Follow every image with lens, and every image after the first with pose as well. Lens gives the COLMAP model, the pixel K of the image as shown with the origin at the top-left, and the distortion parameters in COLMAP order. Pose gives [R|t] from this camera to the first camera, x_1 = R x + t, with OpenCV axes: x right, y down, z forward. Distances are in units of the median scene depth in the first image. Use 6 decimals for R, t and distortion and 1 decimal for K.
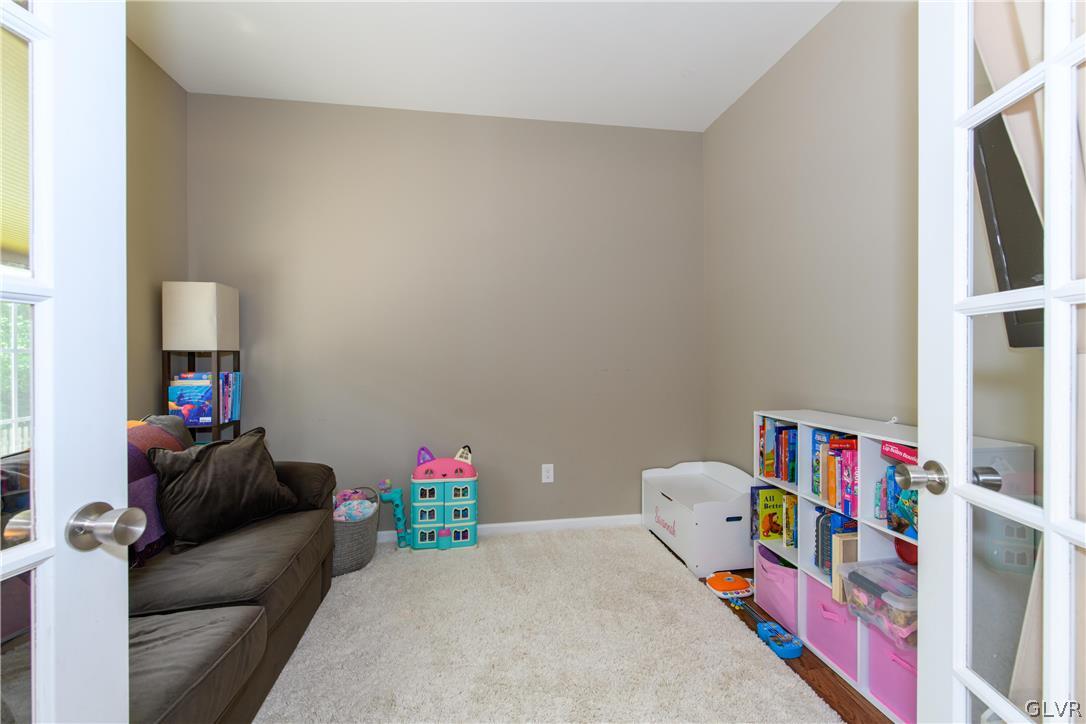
lens RADIAL K [[466.6, 0, 550.6], [0, 466.6, 359.1], [0, 0, 1]] dist [0.003102, -0.000655]
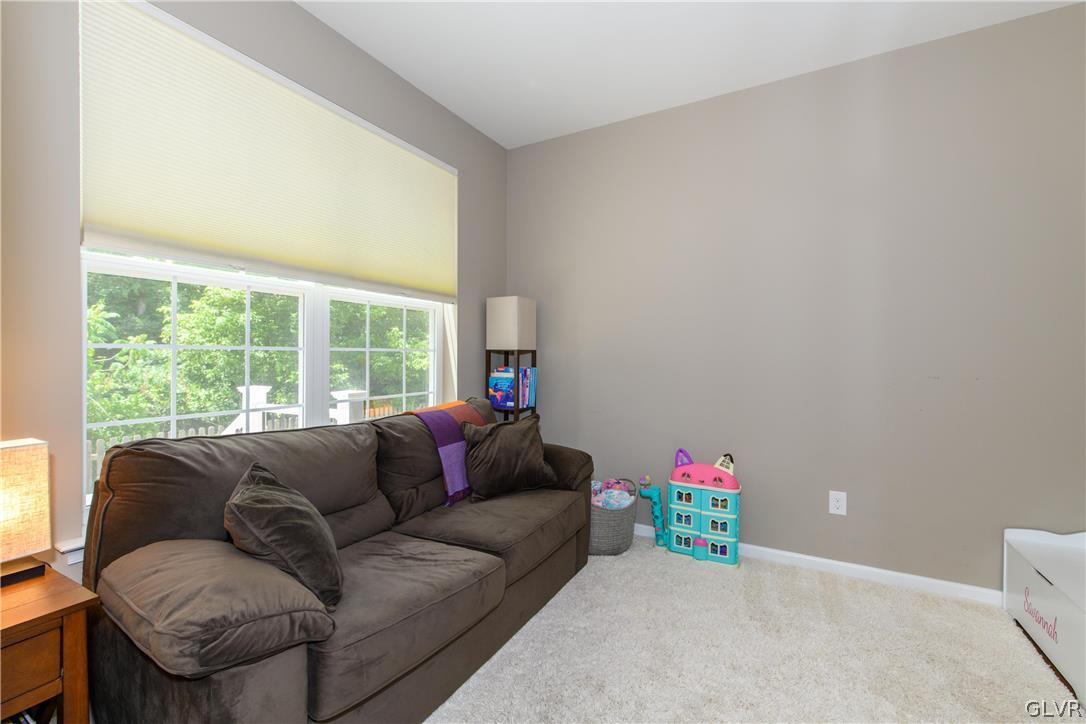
lens RADIAL K [[466.6, 0, 546.4], [0, 466.6, 359.2], [0, 0, 1]] dist [0.003102, -0.000655]
pose [[0.778612, 0.014835, -0.627331, 0.134614], [-0.013786, 0.999884, 0.006535, -0.002465], [0.627355, 0.003560, 0.778726, 0.069896]]
